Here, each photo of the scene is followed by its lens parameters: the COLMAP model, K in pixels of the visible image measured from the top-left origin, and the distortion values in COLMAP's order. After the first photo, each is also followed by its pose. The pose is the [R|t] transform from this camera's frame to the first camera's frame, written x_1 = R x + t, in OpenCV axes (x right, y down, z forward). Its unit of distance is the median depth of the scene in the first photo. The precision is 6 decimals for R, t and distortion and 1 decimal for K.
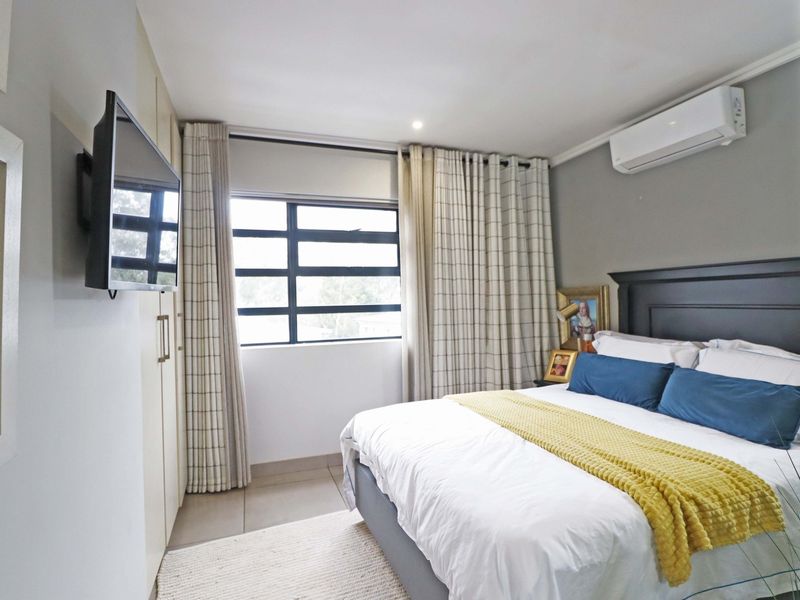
lens RADIAL K [[429.7, 0, 401.6], [0, 429.7, 297.5], [0, 0, 1]] dist [0.003640, -0.016546]
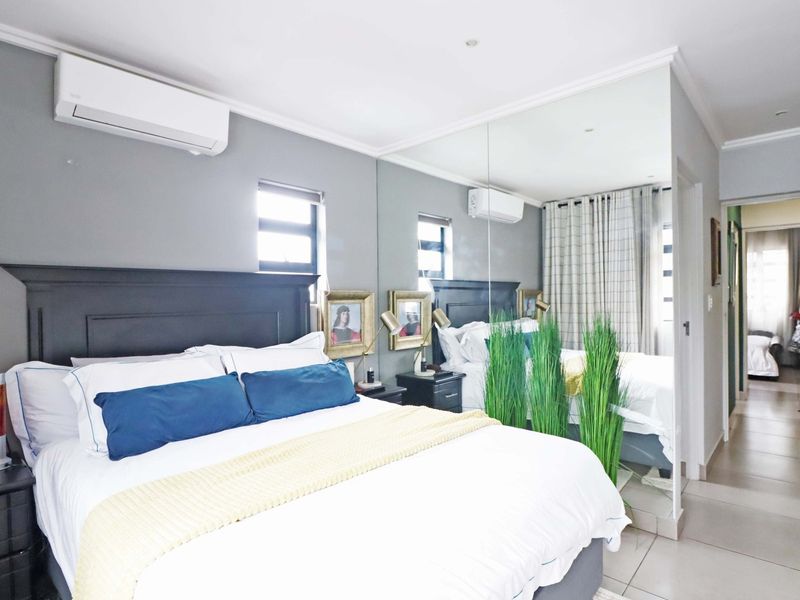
lens RADIAL K [[429.7, 0, 401.6], [0, 429.7, 297.5], [0, 0, 1]] dist [0.003640, -0.016546]
pose [[-0.466374, 0.032715, 0.883982, -0.297821], [0.022971, 0.999427, -0.024869, 0.015588], [-0.884289, 0.008708, -0.466858, 0.867253]]
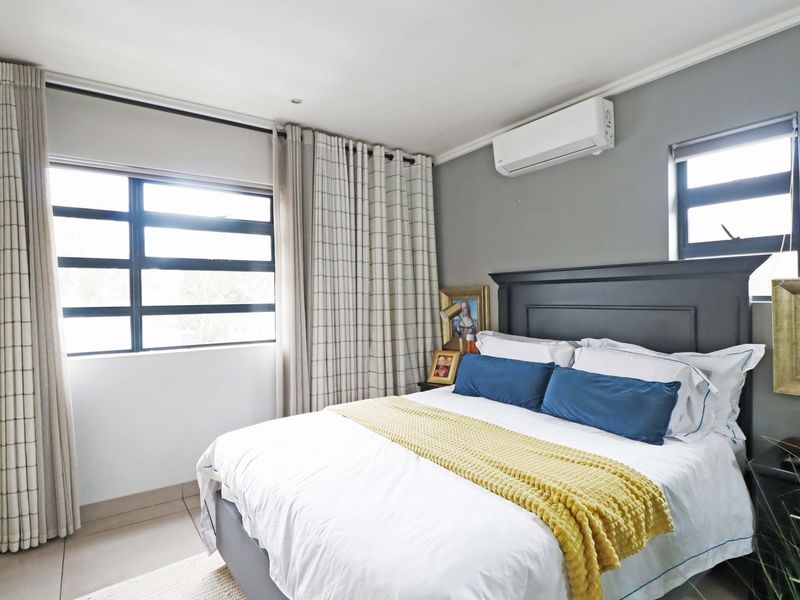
lens RADIAL K [[429.7, 0, 401.6], [0, 429.7, 297.5], [0, 0, 1]] dist [0.003640, -0.016546]
pose [[0.959478, 0.008035, 0.281669, -0.001245], [-0.008378, 0.999965, 0.000017, 0.000991], [-0.281659, -0.002376, 0.959511, 0.094746]]
